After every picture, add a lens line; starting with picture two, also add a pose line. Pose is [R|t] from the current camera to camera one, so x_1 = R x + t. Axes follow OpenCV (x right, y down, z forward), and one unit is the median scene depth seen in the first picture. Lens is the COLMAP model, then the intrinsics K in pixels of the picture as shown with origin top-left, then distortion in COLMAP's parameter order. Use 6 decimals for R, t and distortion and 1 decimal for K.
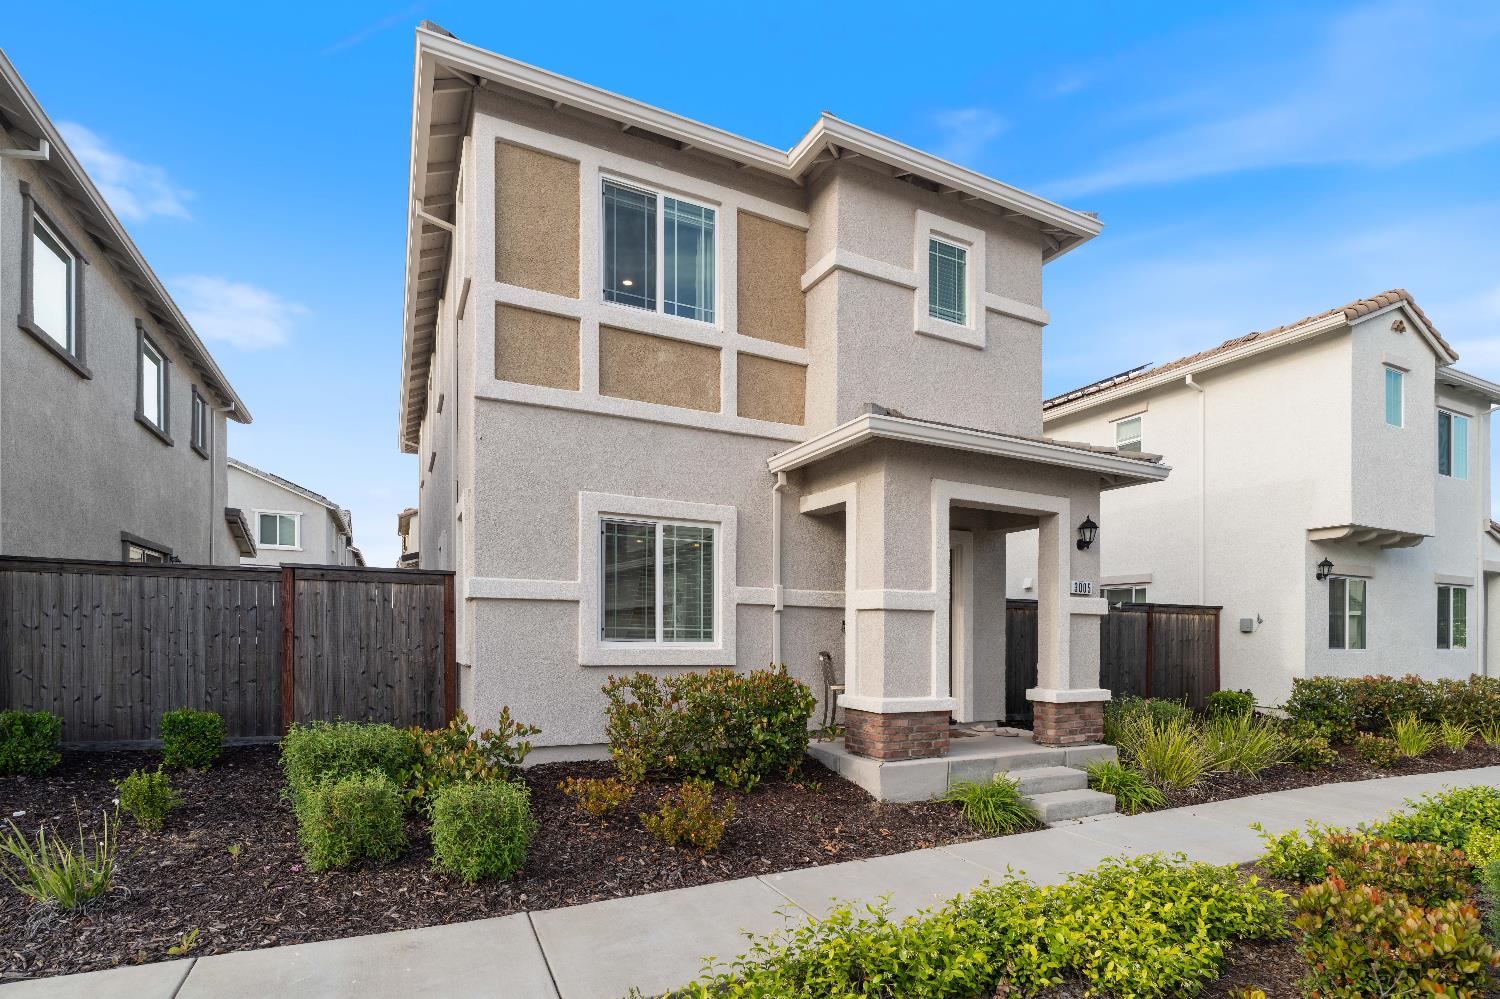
lens RADIAL K [[685.8, 0, 706.9], [0, 685.8, 491.6], [0, 0, 1]] dist [-0.000014, 0.000019]
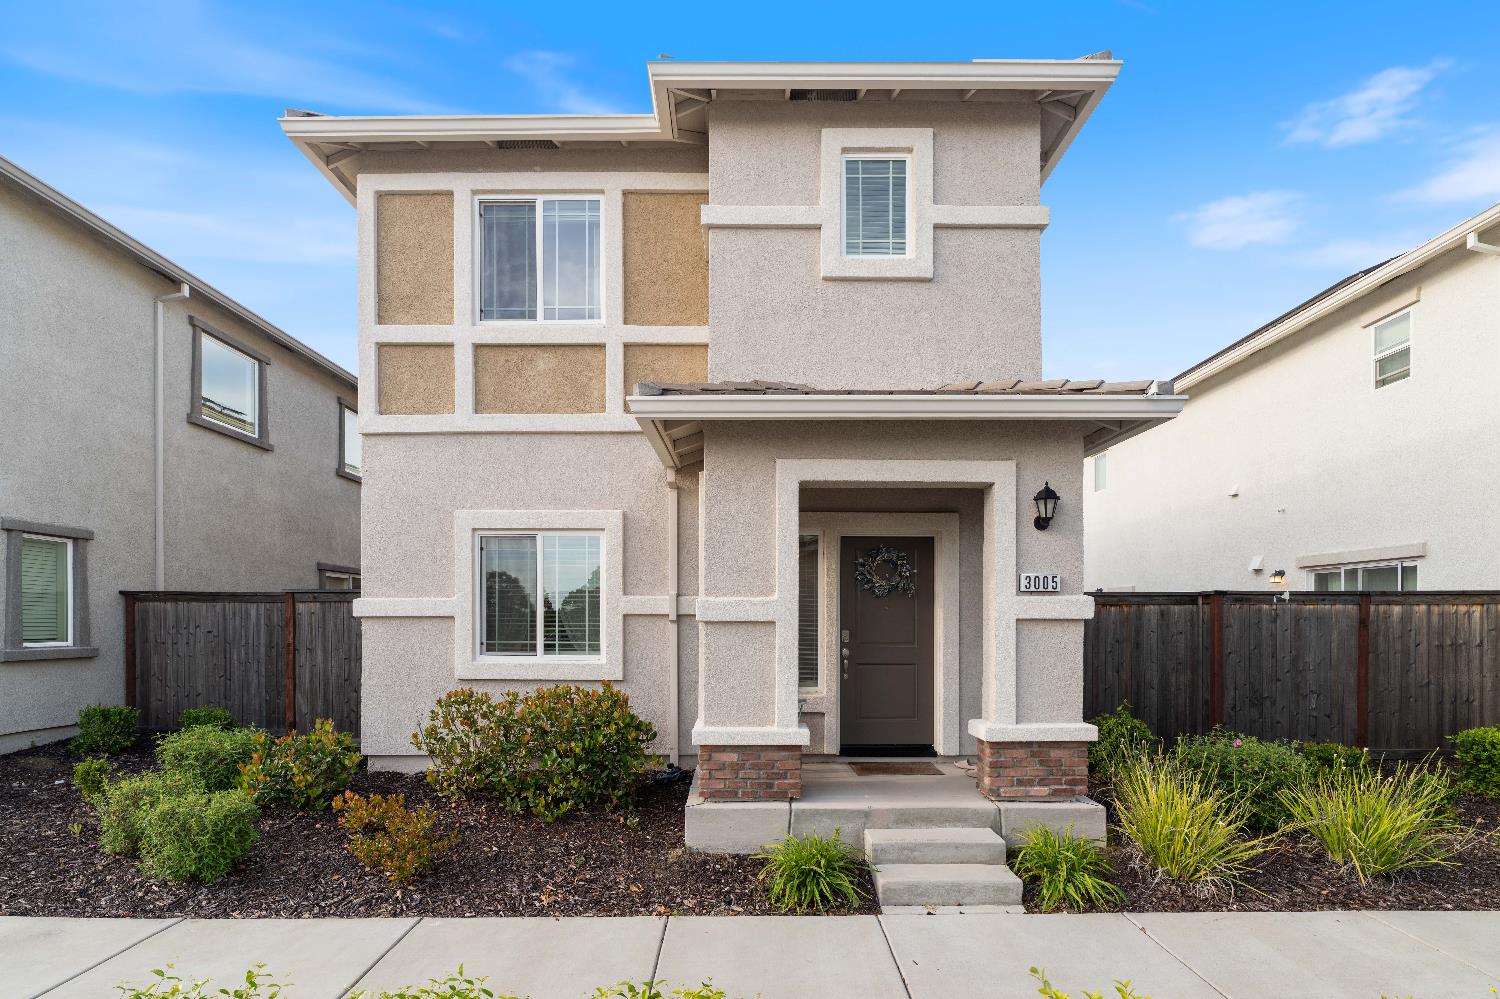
lens RADIAL K [[668.3, 0, 750.0], [0, 668.3, 499.5], [0, 0, 1]] dist [-0.001493, 0.000282]
pose [[0.905878, -0.088378, -0.414216, 0.584714], [0.096892, 0.995295, -0.000459, 0.024387], [0.412307, -0.039718, 0.910179, 0.245928]]
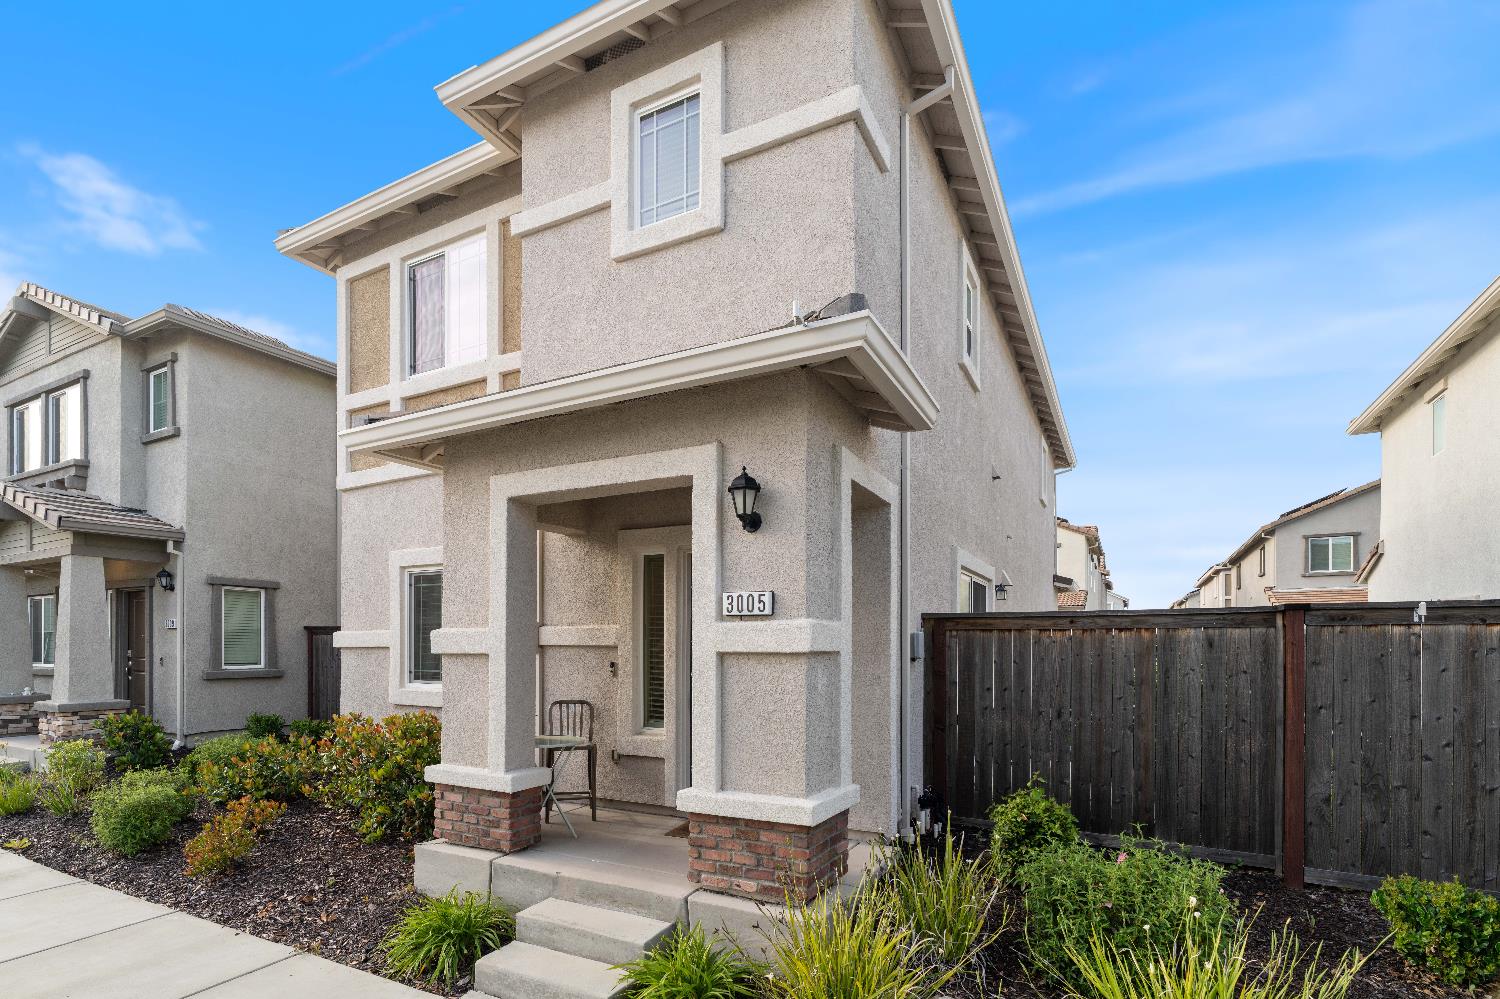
lens RADIAL K [[684.1, 0, 752.8], [0, 684.1, 531.1], [0, 0, 1]] dist [-0.004888, -0.000284]
pose [[0.617225, -0.144049, -0.773488, 0.994203], [0.166523, 0.984743, -0.050510, 0.115356], [0.768963, -0.097627, 0.631795, 0.693539]]
